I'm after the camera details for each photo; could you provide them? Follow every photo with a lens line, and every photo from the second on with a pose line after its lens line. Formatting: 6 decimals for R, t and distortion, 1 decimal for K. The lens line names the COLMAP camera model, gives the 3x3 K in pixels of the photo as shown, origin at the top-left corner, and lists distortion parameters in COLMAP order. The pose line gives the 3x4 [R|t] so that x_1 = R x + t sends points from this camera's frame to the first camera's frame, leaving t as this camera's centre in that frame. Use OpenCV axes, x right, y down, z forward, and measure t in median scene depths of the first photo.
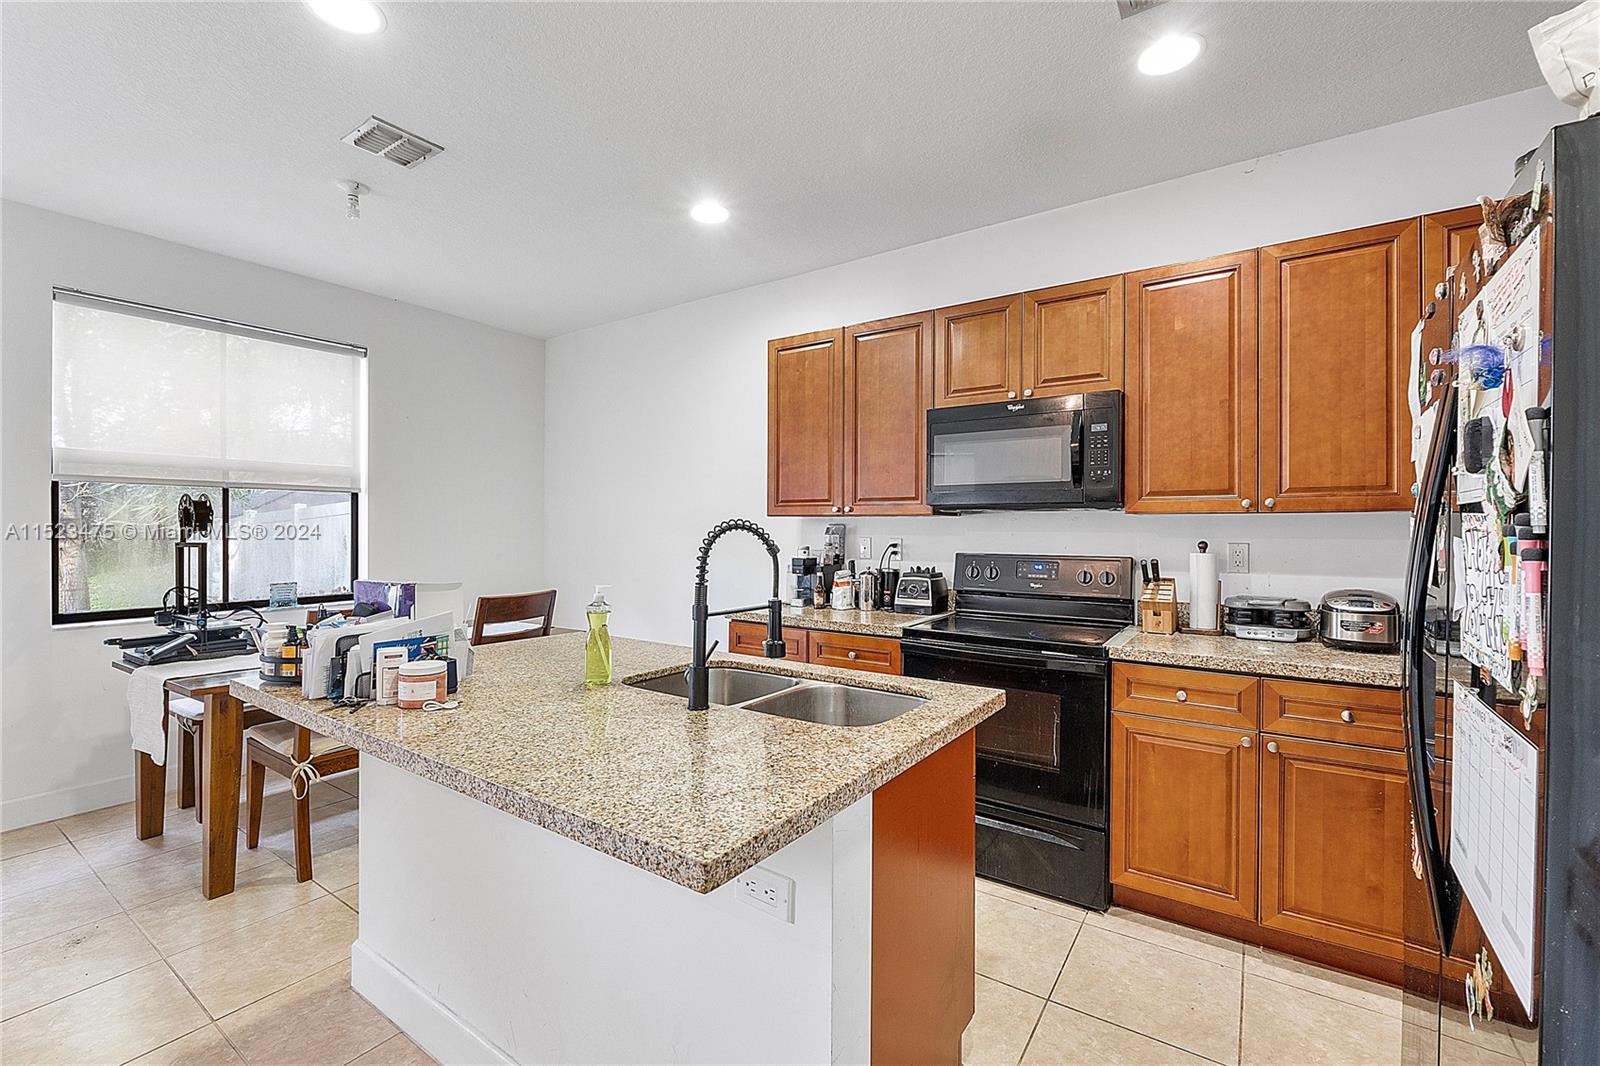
lens RADIAL K [[681.5, 0, 805.0], [0, 681.5, 528.0], [0, 0, 1]] dist [-0.002871, -0.001001]
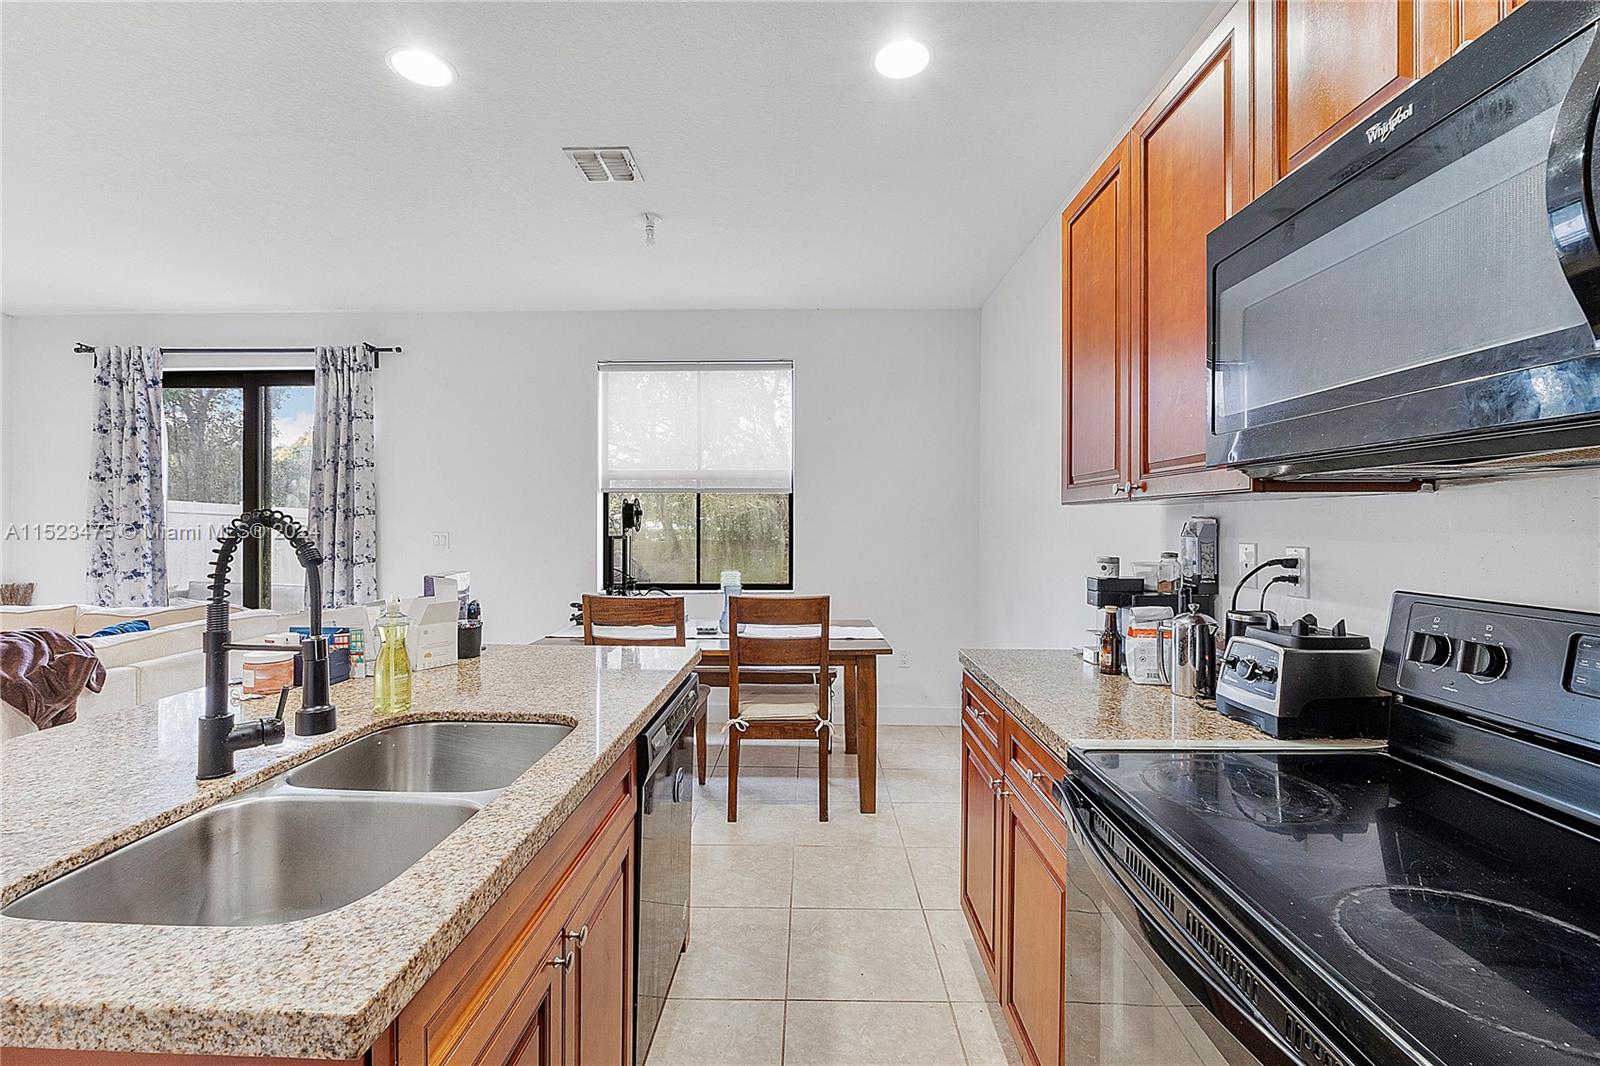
lens RADIAL K [[681.5, 0, 798.1], [0, 681.5, 528.7], [0, 0, 1]] dist [-0.002871, -0.001001]
pose [[0.547665, 0.004084, -0.836688, 0.355436], [-0.001085, 0.999991, 0.004170, 0.001732], [0.836697, -0.001376, 0.547664, 0.520325]]
